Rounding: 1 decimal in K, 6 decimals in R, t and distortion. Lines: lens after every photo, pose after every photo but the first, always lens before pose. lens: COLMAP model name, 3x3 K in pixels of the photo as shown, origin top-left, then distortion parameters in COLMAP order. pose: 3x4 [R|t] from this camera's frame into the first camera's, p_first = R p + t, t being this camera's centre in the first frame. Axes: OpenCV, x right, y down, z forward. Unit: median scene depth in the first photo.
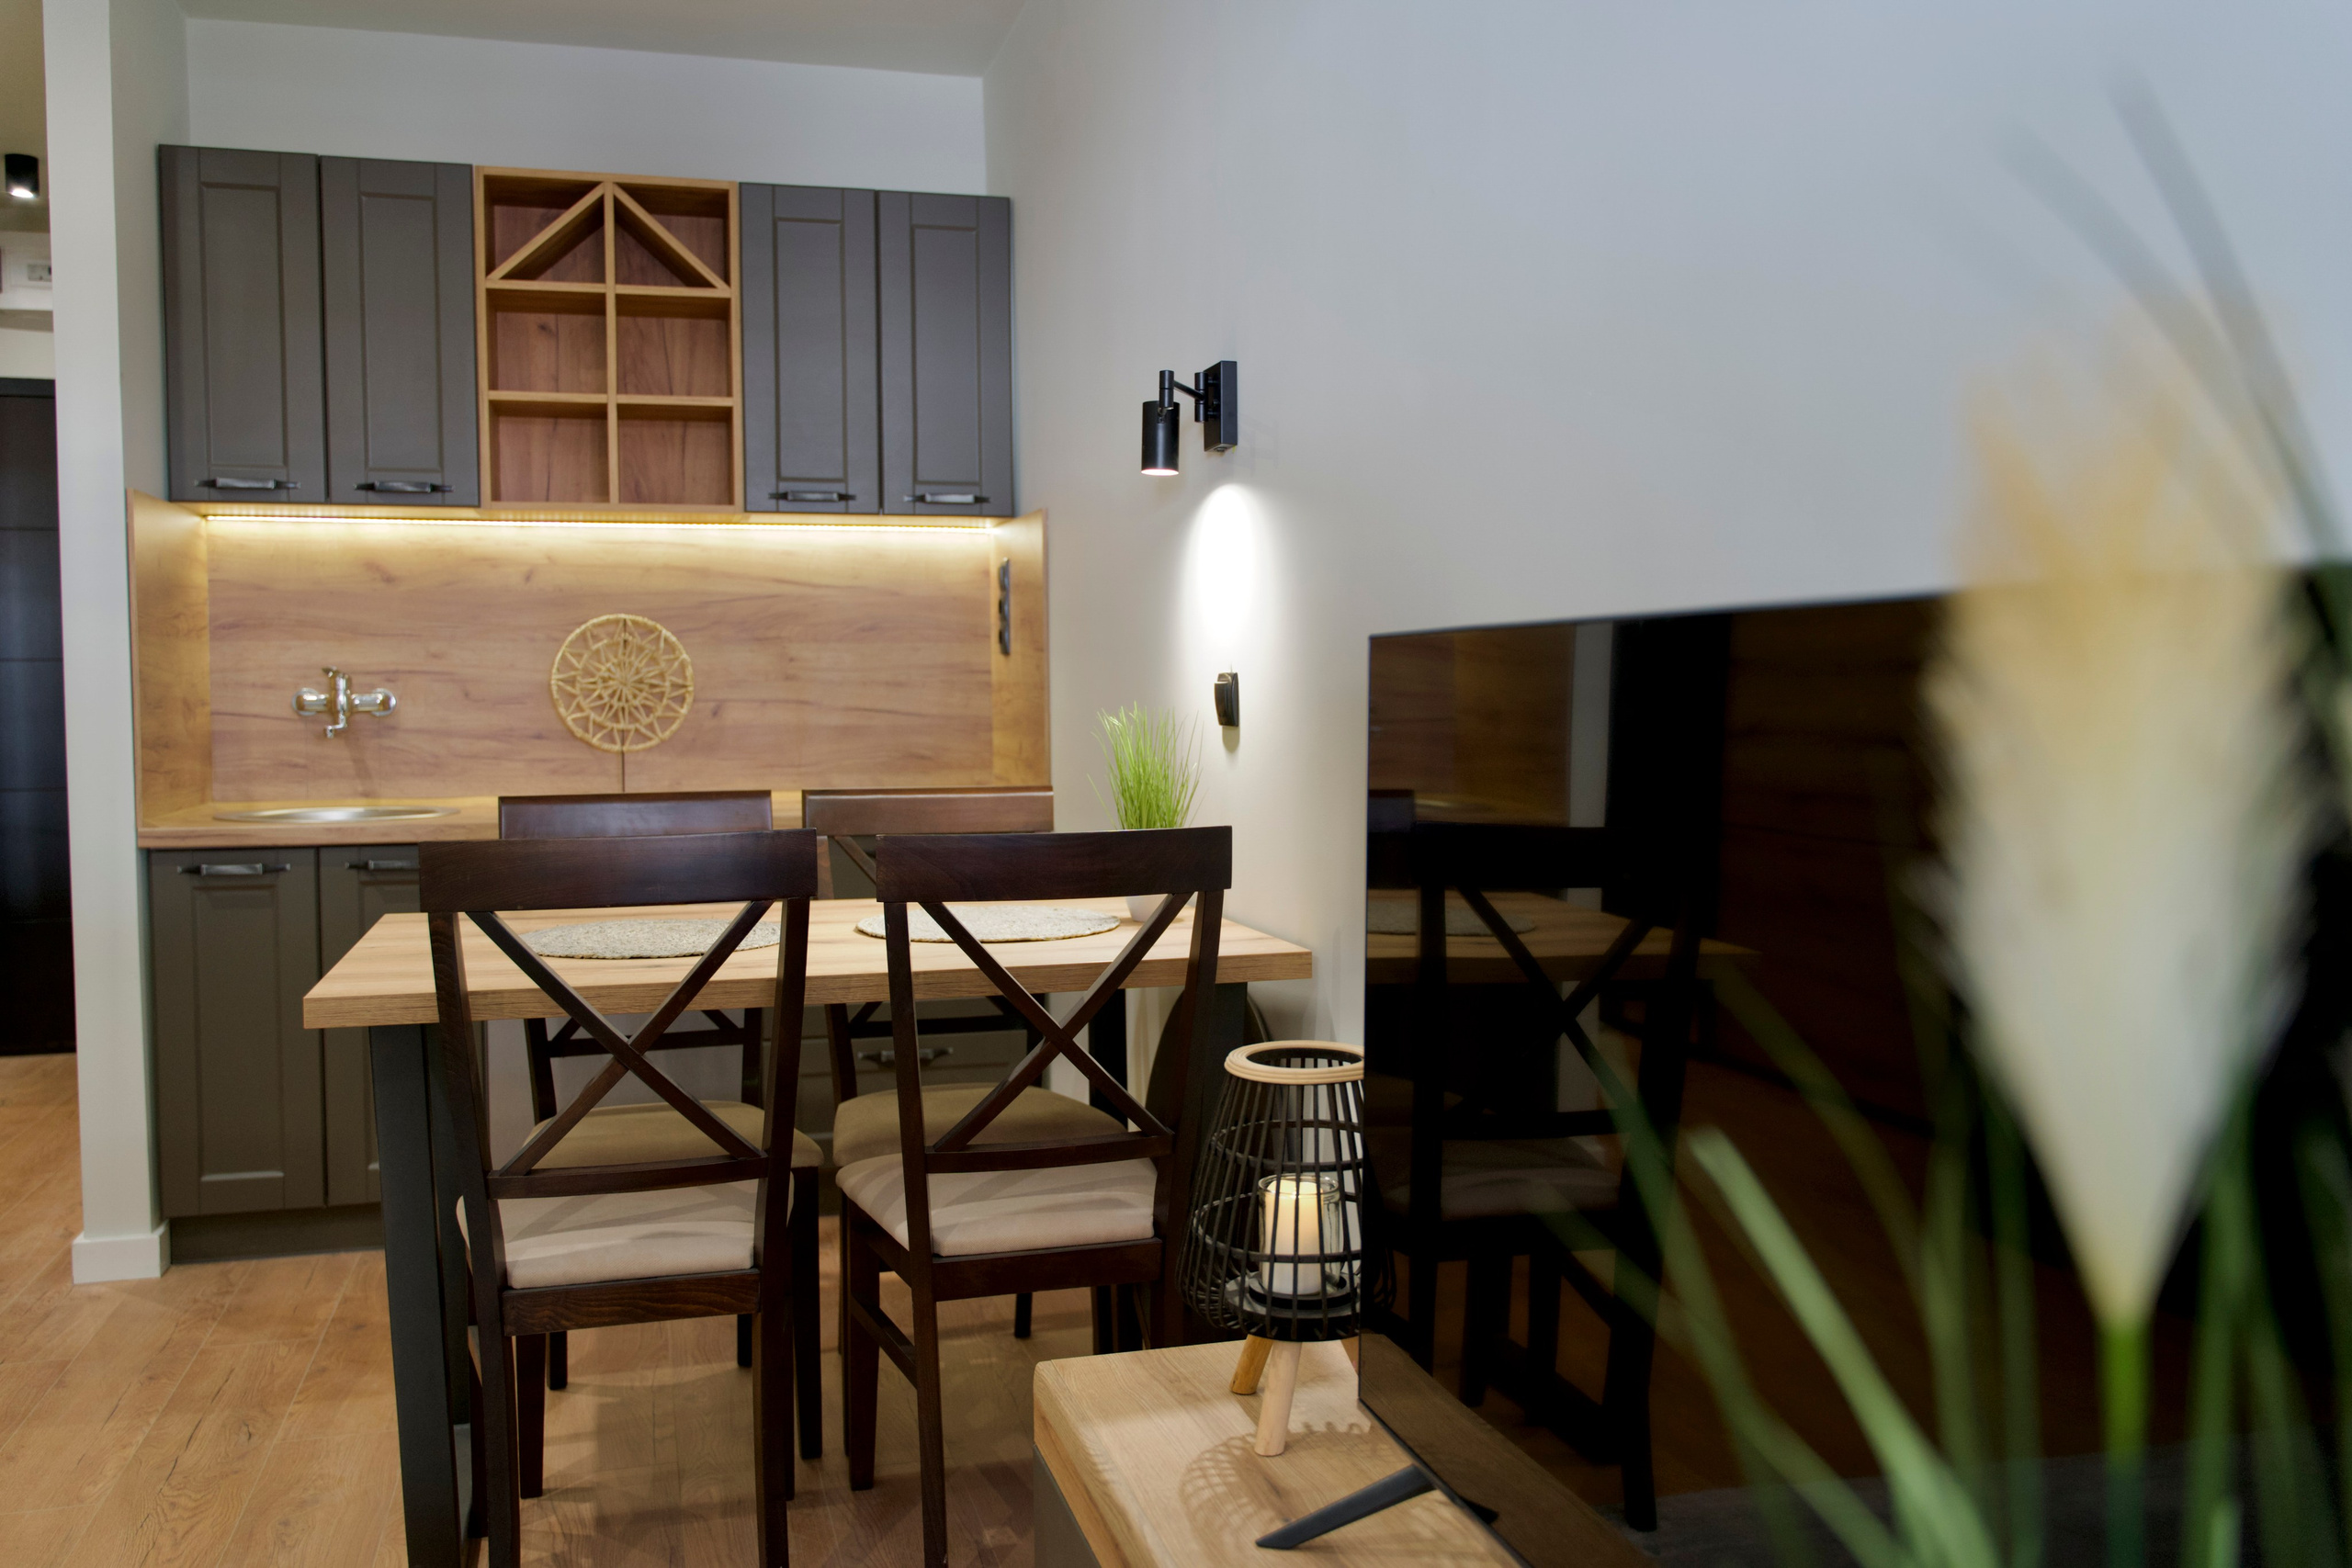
lens RADIAL K [[1905.2, 0, 1176.0], [0, 1905.2, 784.0], [0, 0, 1]] dist [-0.012053, 0.001750]
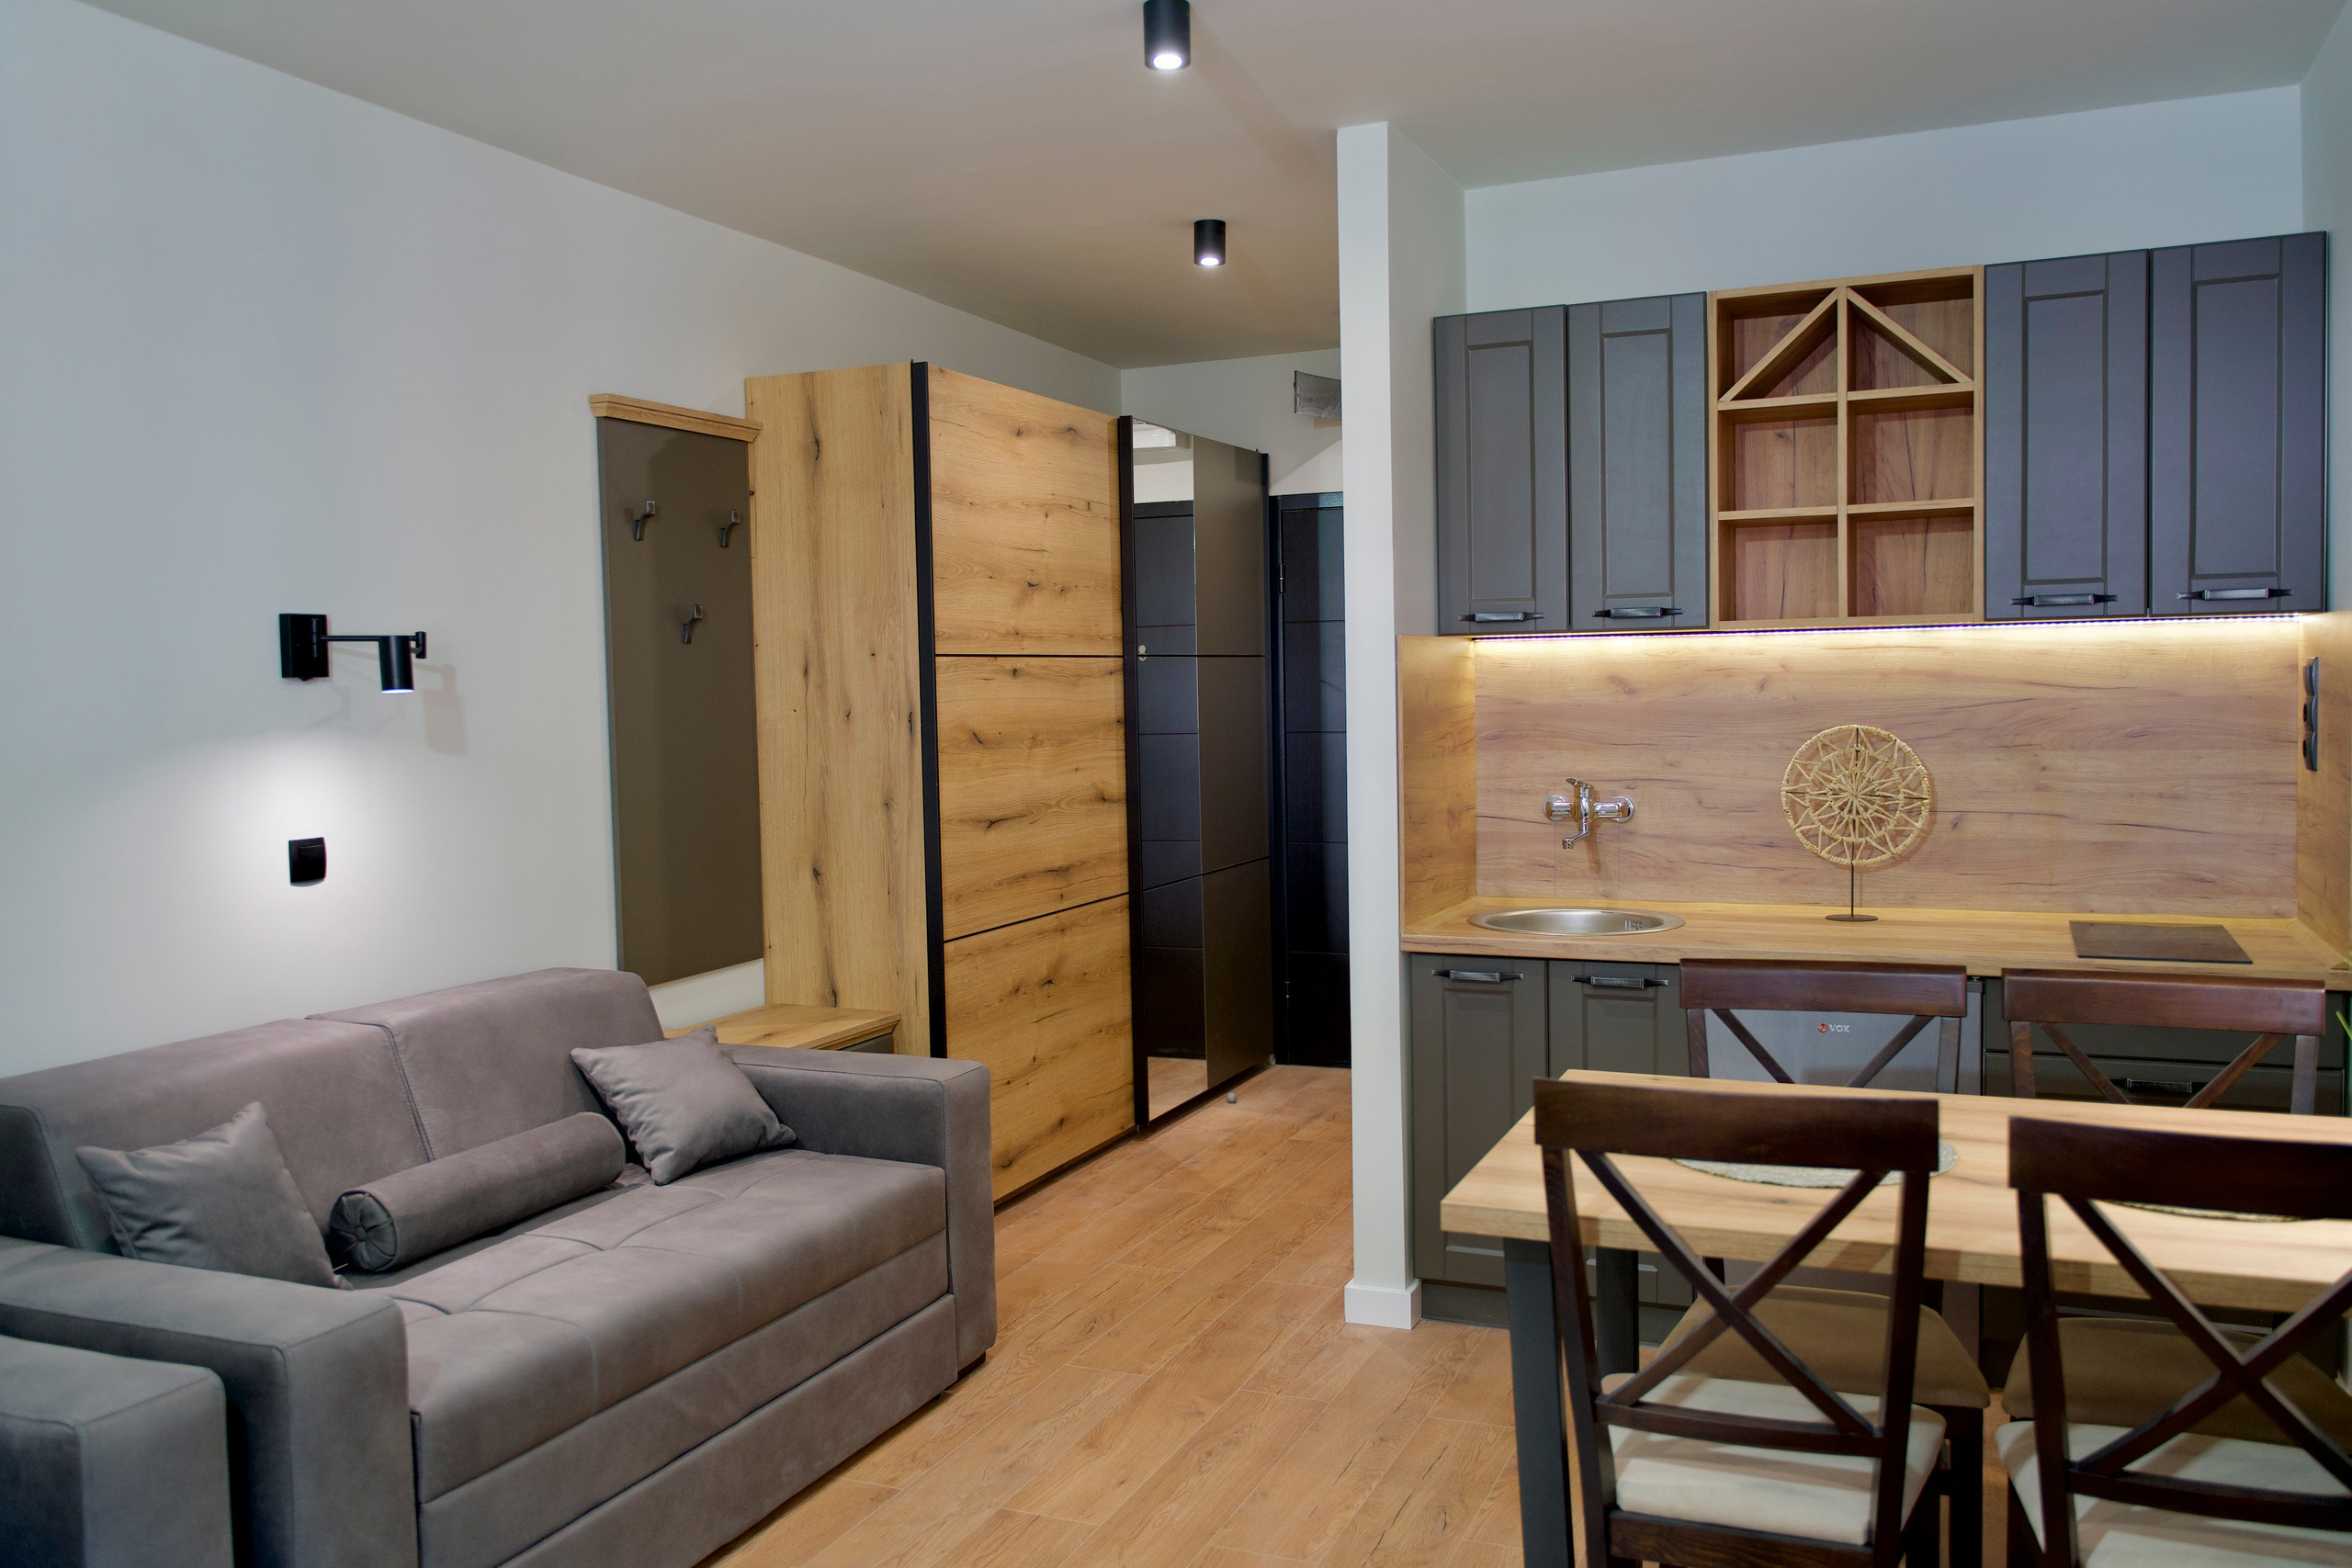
lens RADIAL K [[1885.6, 0, 1176.0], [0, 1885.6, 784.0], [0, 0, 1]] dist [-0.012401, 0.000462]
pose [[0.775615, 0.024224, -0.630741, 0.048519], [-0.016757, 0.999701, 0.017789, -0.072353], [0.630983, -0.003228, 0.775790, 0.037869]]
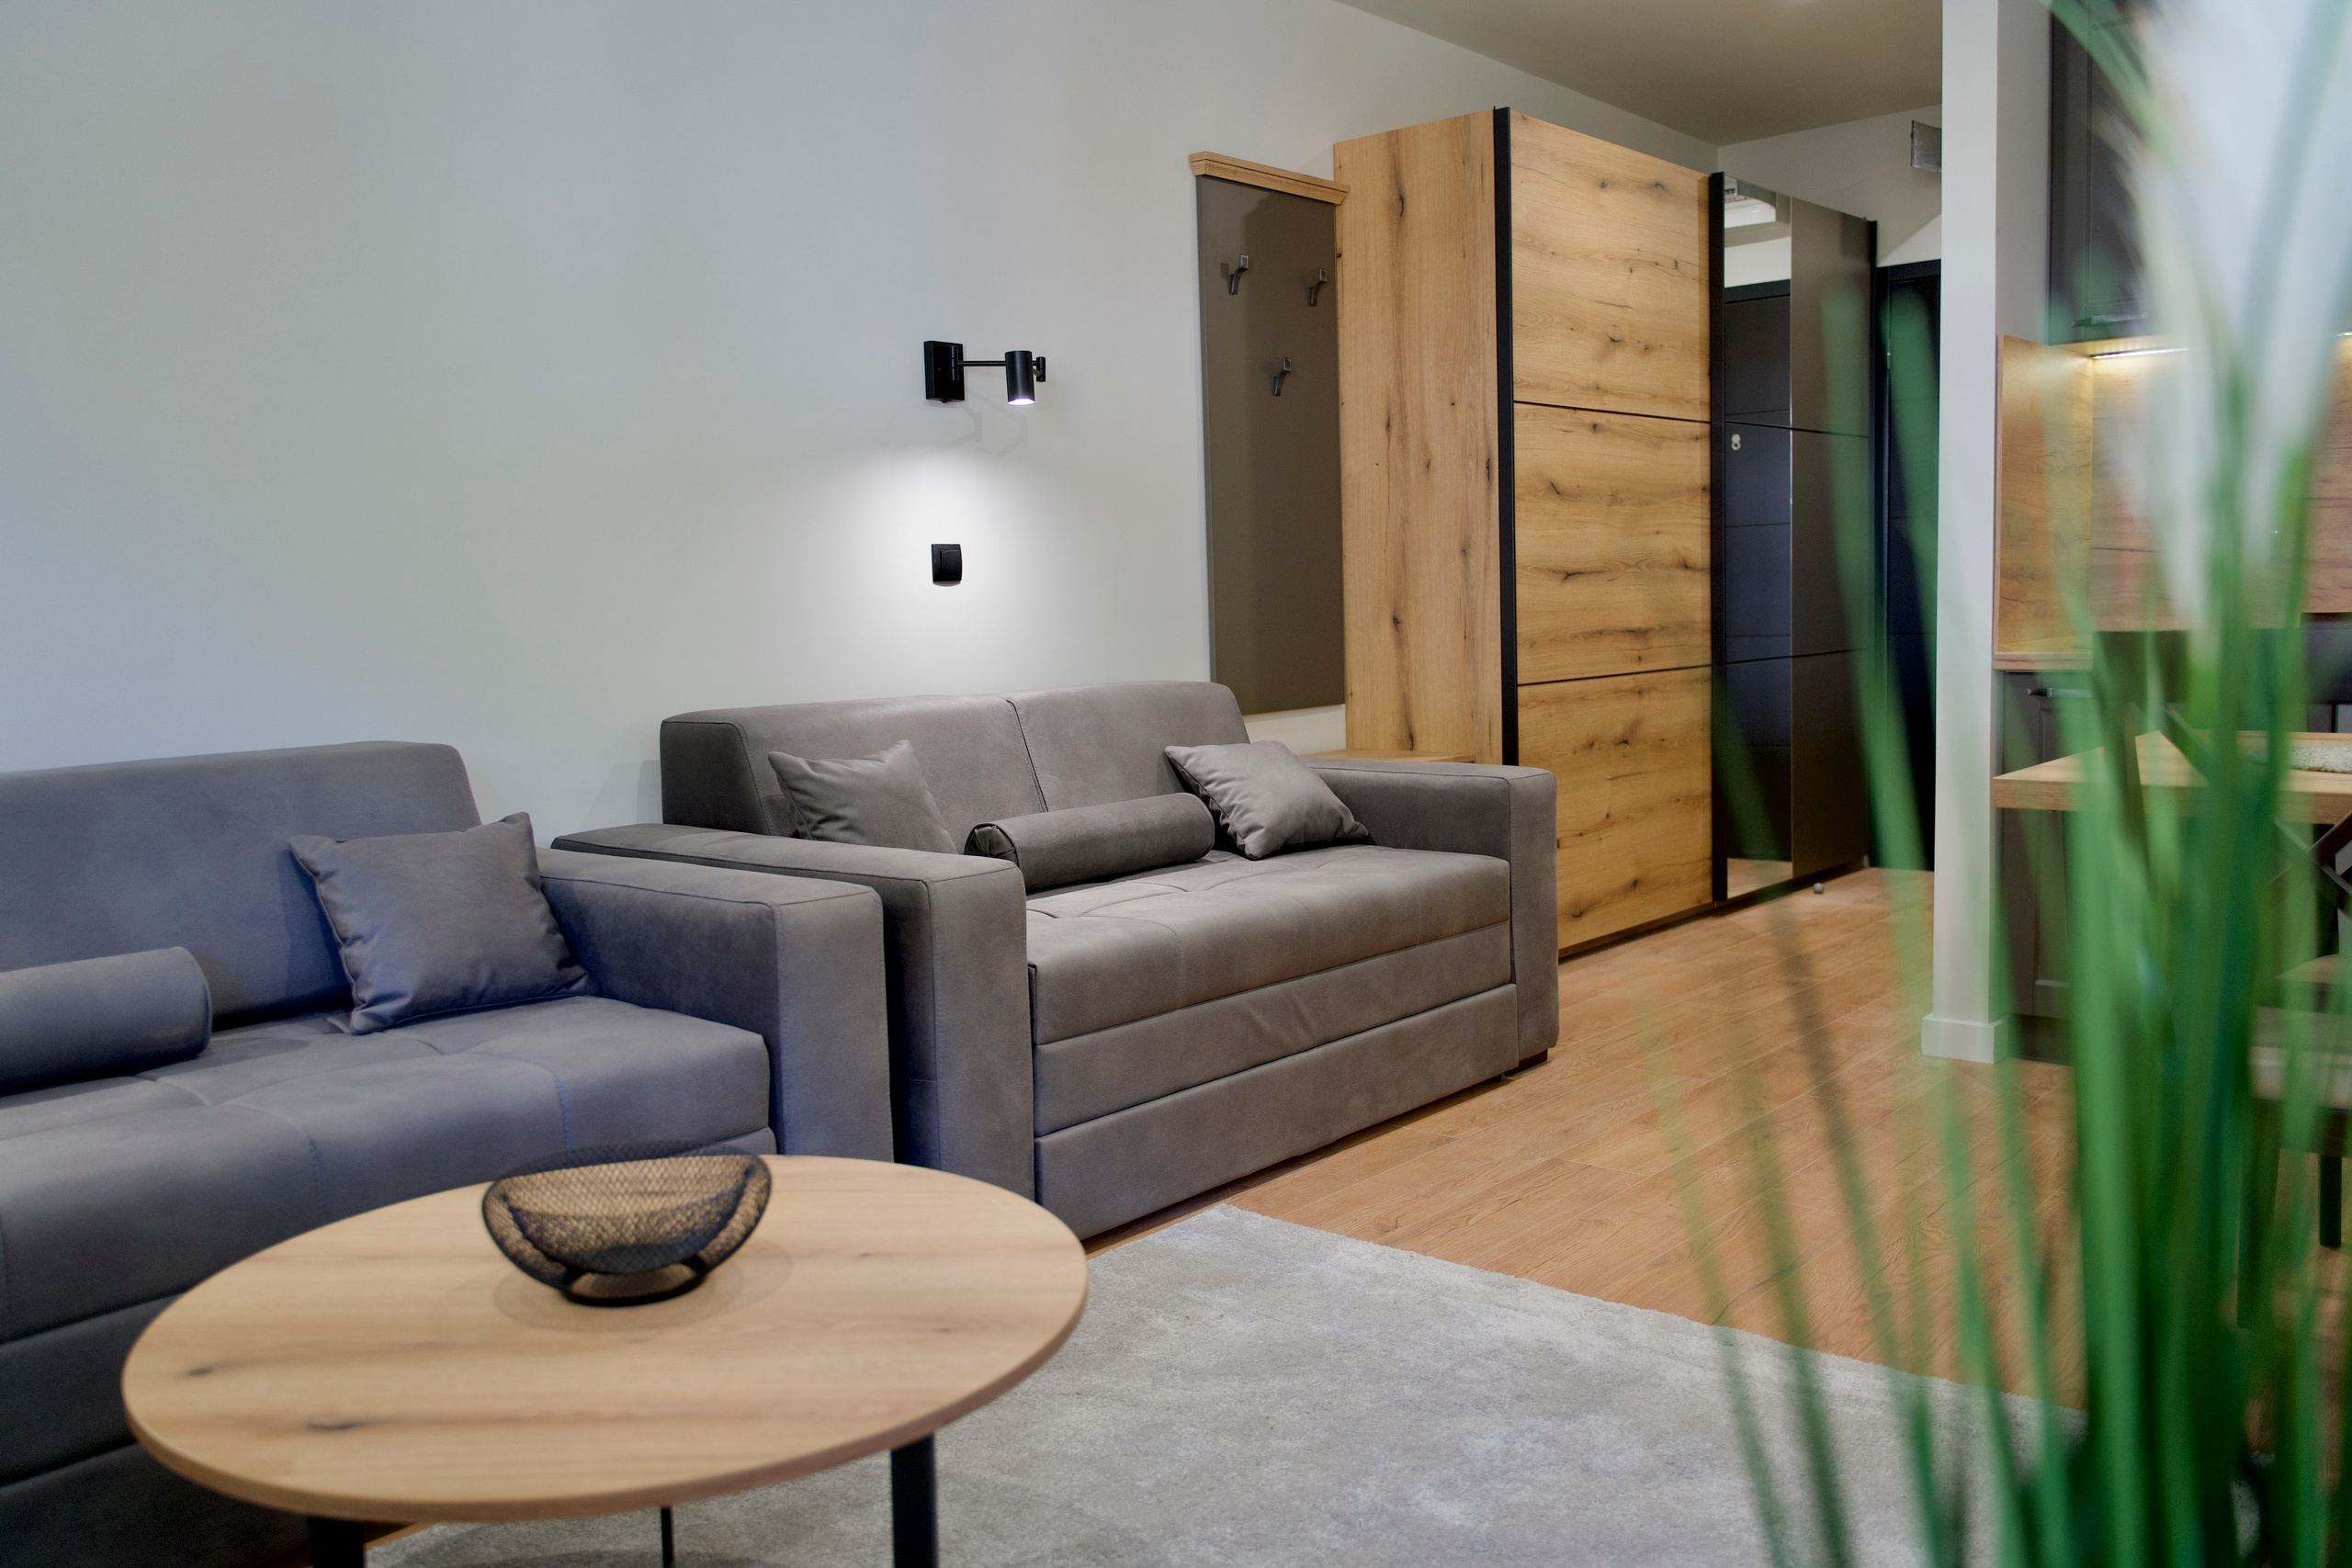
lens RADIAL K [[1905.2, 0, 1176.0], [0, 1905.2, 784.0], [0, 0, 1]] dist [-0.012053, 0.001750]
pose [[0.544149, 0.071981, -0.835895, 0.096453], [-0.017508, 0.997070, 0.074464, 0.022329], [0.838806, -0.025885, 0.543815, 0.014272]]
